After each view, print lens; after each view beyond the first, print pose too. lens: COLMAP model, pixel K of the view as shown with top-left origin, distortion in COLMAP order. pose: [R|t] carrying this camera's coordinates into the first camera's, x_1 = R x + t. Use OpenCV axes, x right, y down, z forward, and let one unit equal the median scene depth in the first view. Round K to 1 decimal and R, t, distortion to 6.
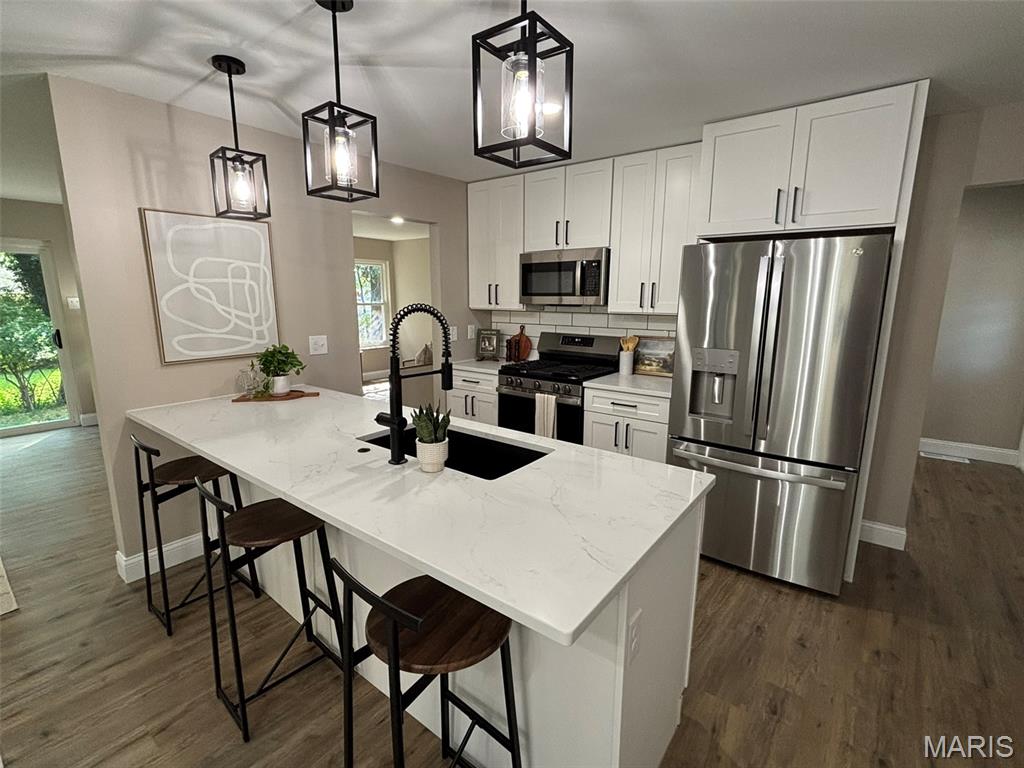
lens RADIAL K [[477.3, 0, 514.7], [0, 477.3, 387.2], [0, 0, 1]] dist [0.001077, 0.000188]
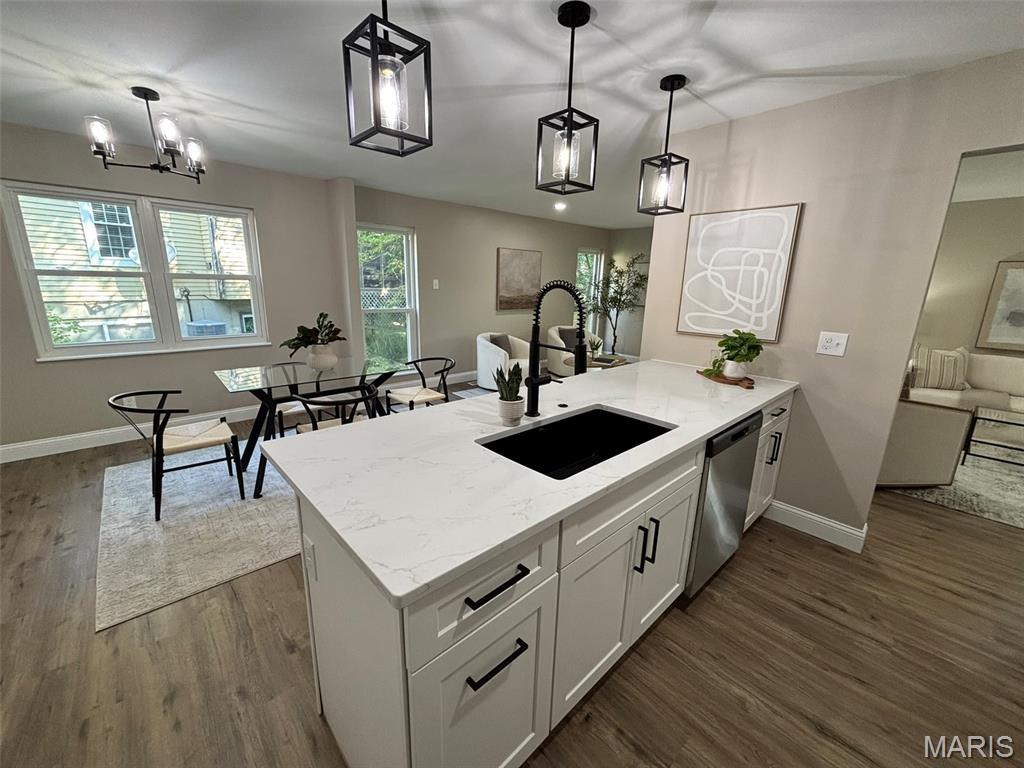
lens RADIAL K [[420.6, 0, 512.0], [0, 420.6, 384.0], [0, 0, 1]] dist [-0.001204, 0.012072]
pose [[-0.177434, 0.229887, -0.956906, 0.505339], [-0.214397, 0.939951, 0.265568, -0.123164], [0.960495, 0.252278, -0.117492, 0.713104]]
